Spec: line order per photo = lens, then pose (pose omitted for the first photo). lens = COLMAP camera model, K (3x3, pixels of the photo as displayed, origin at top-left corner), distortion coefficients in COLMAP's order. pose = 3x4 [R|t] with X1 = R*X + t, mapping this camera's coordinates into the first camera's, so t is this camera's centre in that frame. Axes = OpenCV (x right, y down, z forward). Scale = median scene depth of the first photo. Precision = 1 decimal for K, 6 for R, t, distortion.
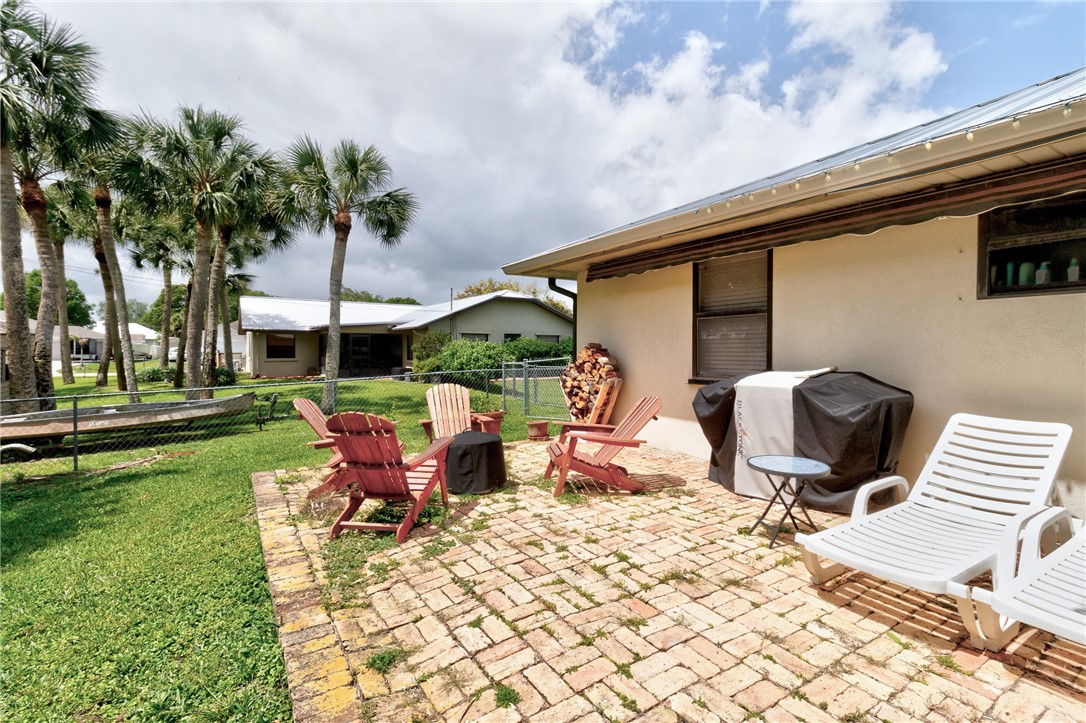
lens RADIAL K [[513.7, 0, 545.7], [0, 513.7, 355.9], [0, 0, 1]] dist [0.000537, -0.000067]
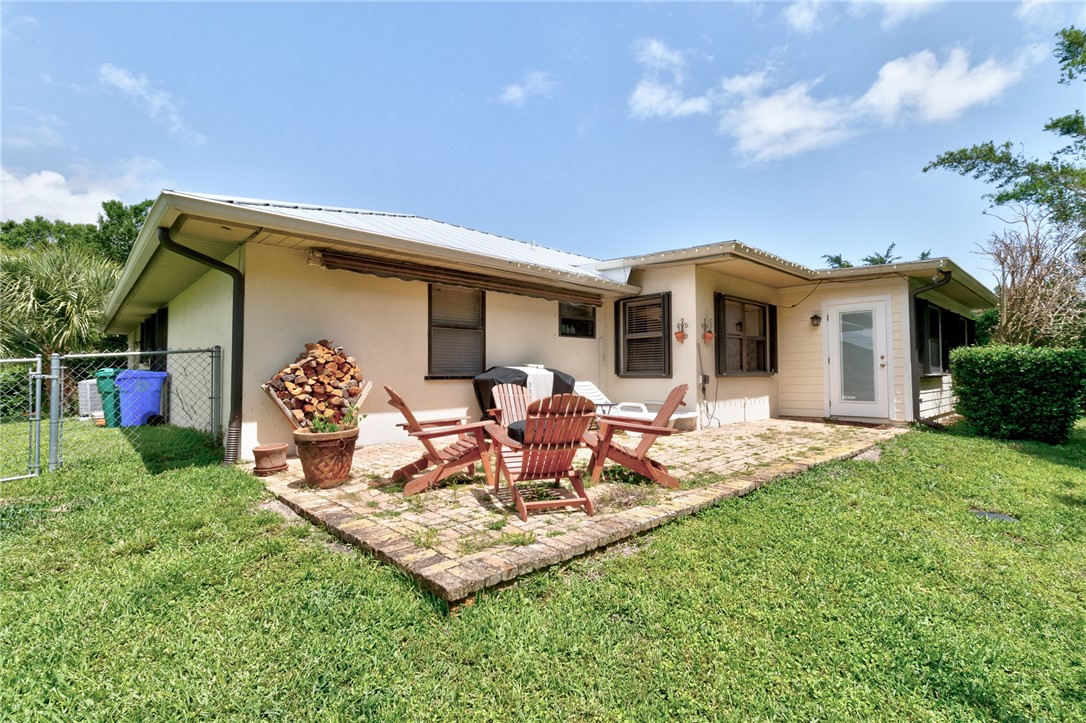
lens RADIAL K [[513.7, 0, 545.7], [0, 513.7, 355.9], [0, 0, 1]] dist [0.000537, -0.000067]
pose [[-0.193592, 0.037129, 0.980379, -1.018324], [0.015261, 0.999277, -0.034831, 0.045407], [-0.980963, 0.008219, -0.194019, 0.997444]]
